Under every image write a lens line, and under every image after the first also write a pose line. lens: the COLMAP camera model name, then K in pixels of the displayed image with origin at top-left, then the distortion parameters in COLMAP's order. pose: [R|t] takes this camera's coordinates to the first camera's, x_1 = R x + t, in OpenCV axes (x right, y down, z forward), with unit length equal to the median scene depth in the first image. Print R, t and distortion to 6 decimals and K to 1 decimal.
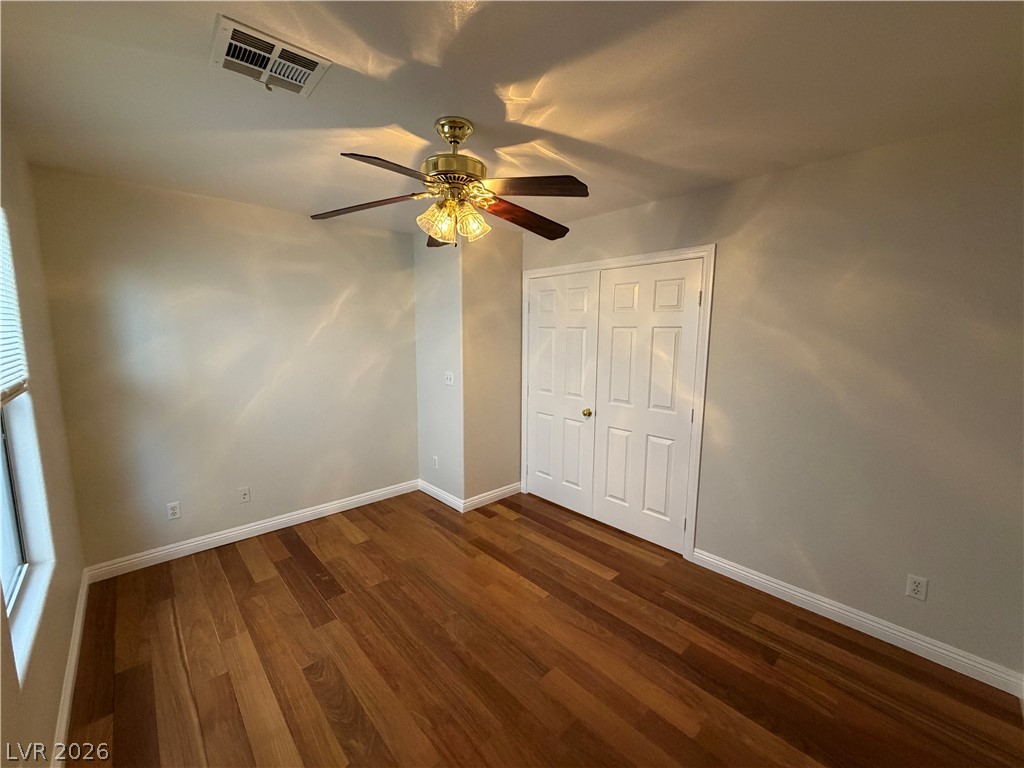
lens RADIAL K [[407.8, 0, 508.9], [0, 407.8, 385.5], [0, 0, 1]] dist [0.000338, -0.000034]
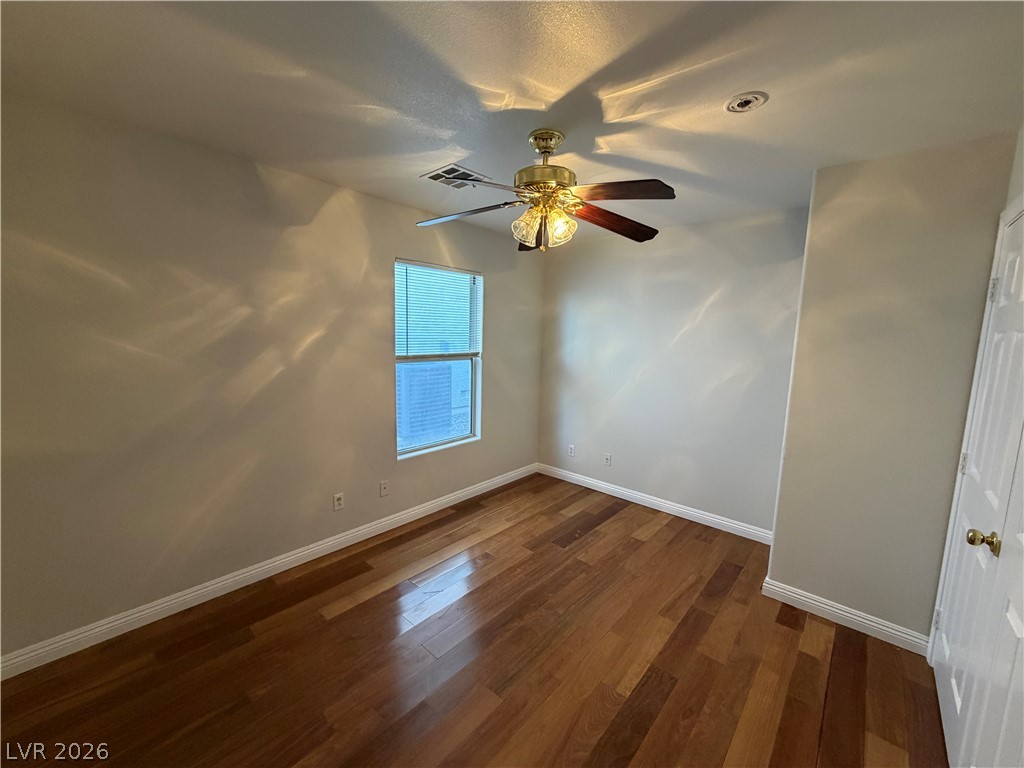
lens RADIAL K [[407.8, 0, 508.9], [0, 407.8, 385.5], [0, 0, 1]] dist [0.000338, -0.000034]
pose [[0.097057, 0.128815, -0.986908, 0.693842], [-0.152064, 0.981866, 0.113203, -0.077120], [0.983594, 0.139086, 0.114886, 0.614292]]
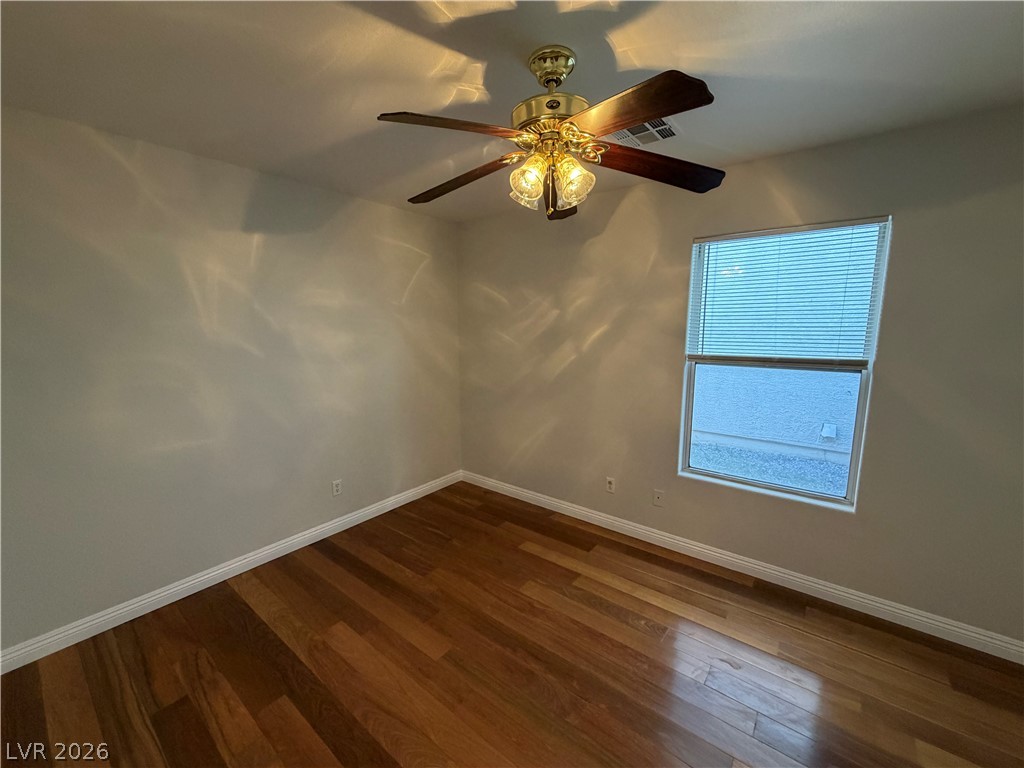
lens RADIAL K [[407.8, 0, 508.9], [0, 407.8, 385.5], [0, 0, 1]] dist [0.000338, -0.000034]
pose [[-0.988111, 0.018335, -0.152646, 0.058364], [-0.024114, 0.962092, 0.271655, -0.170316], [0.151841, 0.272106, -0.950212, 1.350170]]
